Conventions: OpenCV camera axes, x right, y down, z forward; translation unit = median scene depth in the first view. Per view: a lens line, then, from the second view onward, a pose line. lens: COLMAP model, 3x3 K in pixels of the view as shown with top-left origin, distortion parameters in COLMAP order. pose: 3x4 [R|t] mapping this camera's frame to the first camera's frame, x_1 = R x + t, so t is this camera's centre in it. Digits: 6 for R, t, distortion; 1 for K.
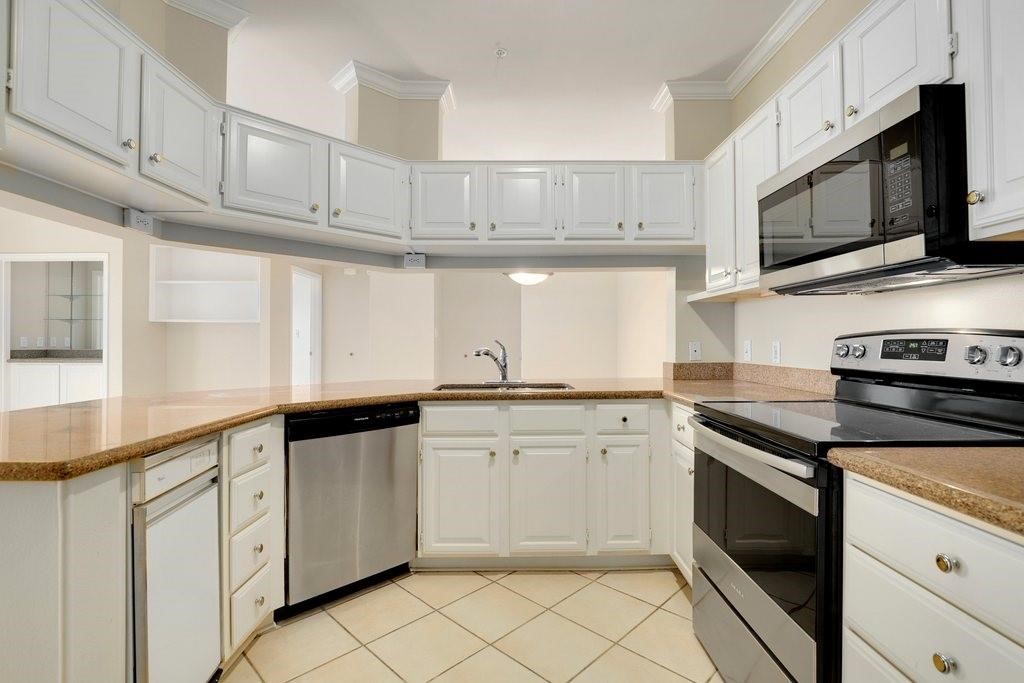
lens RADIAL K [[488.6, 0, 519.1], [0, 488.6, 342.2], [0, 0, 1]] dist [-0.001427, -0.000580]
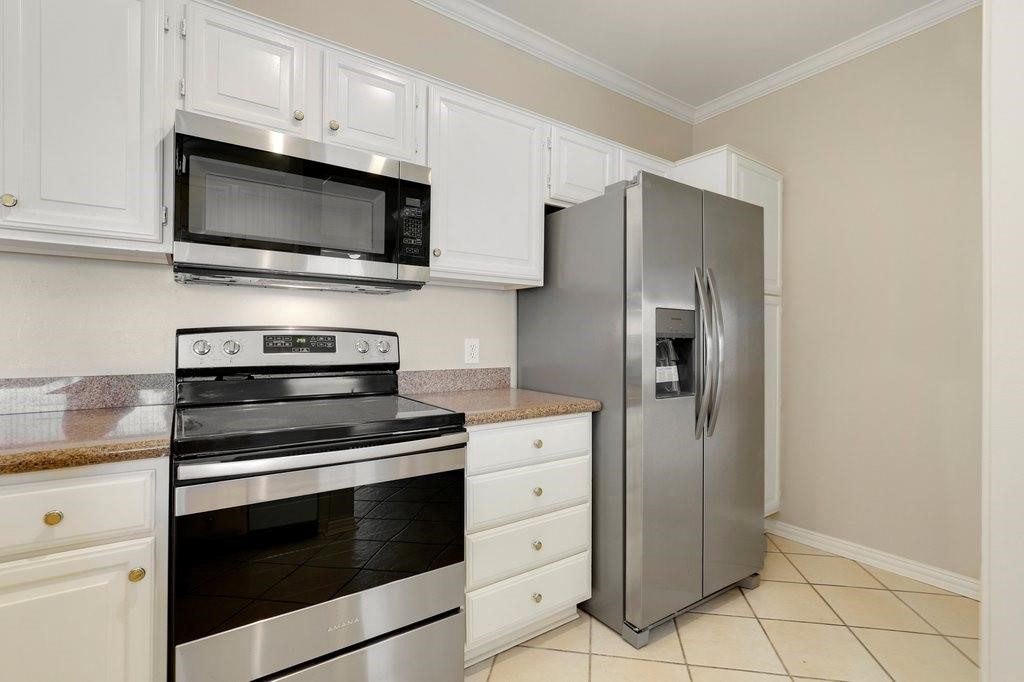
lens RADIAL K [[466.8, 0, 512.0], [0, 466.8, 341.0], [0, 0, 1]] dist [-0.005129, -0.000249]
pose [[-0.552659, -0.009911, 0.833349, -0.359500], [-0.006794, 0.999950, 0.007387, -0.003346], [-0.833380, -0.001580, -0.552698, 1.081813]]
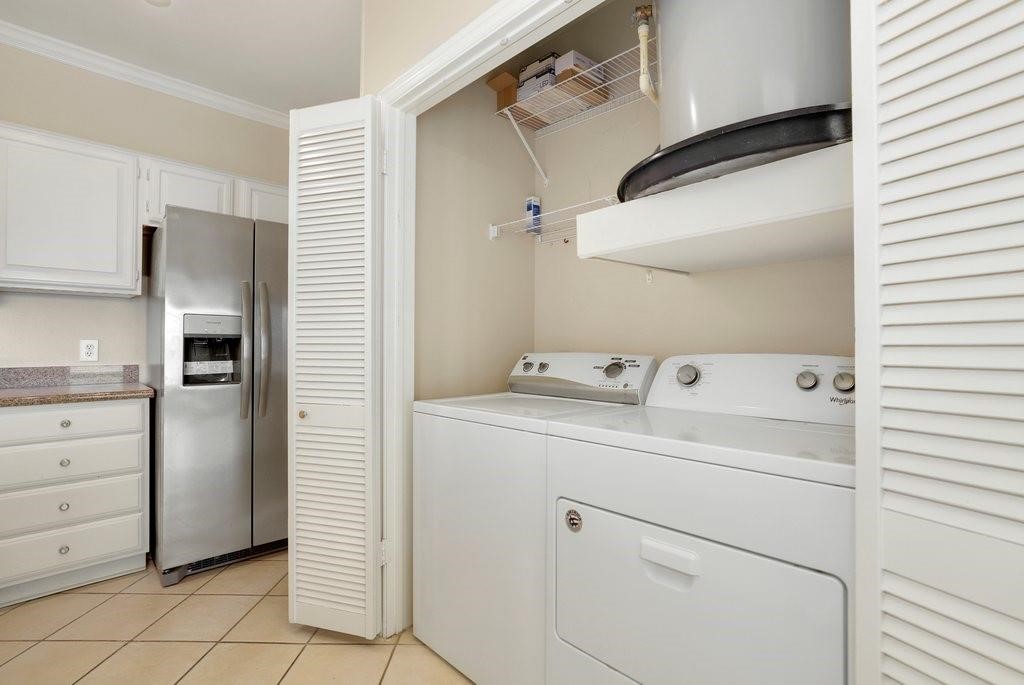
lens RADIAL K [[468.6, 0, 526.9], [0, 468.6, 343.5], [0, 0, 1]] dist [-0.002378, -0.000190]
pose [[-0.681799, 0.000617, 0.731540, -1.269550], [-0.002931, 0.999989, -0.003576, 0.013456], [-0.731534, -0.004582, -0.681790, 0.442738]]
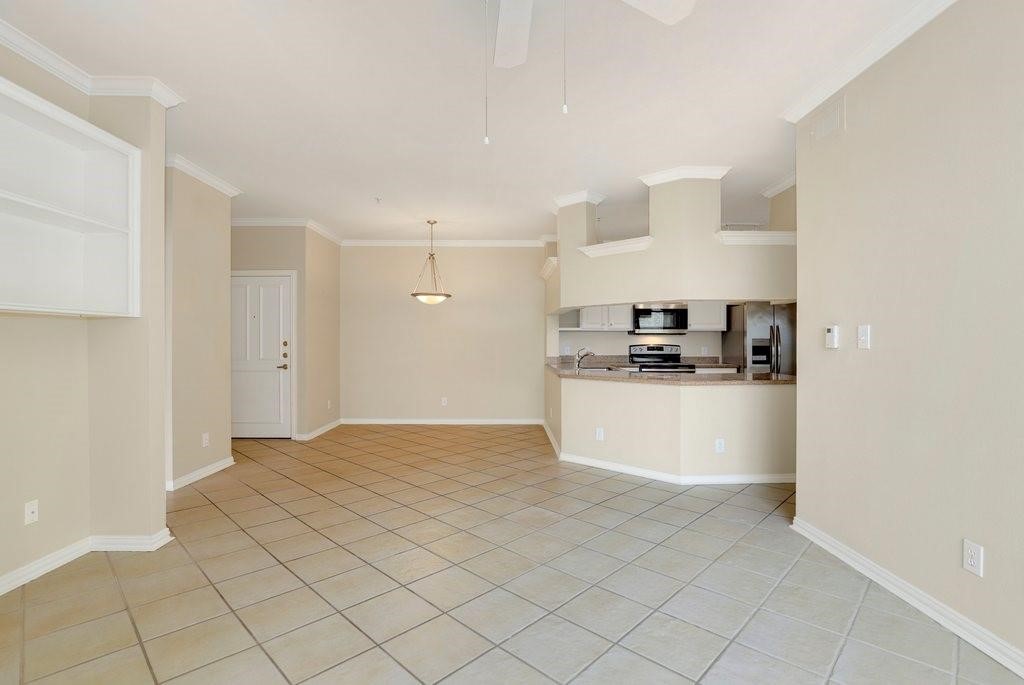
lens RADIAL K [[468.6, 0, 526.9], [0, 468.6, 343.5], [0, 0, 1]] dist [-0.002378, -0.000190]
pose [[-0.016434, -0.003037, 0.999860, -3.292755], [0.000914, 0.999995, 0.003052, -0.046088], [-0.999865, 0.000964, -0.016432, 2.077412]]
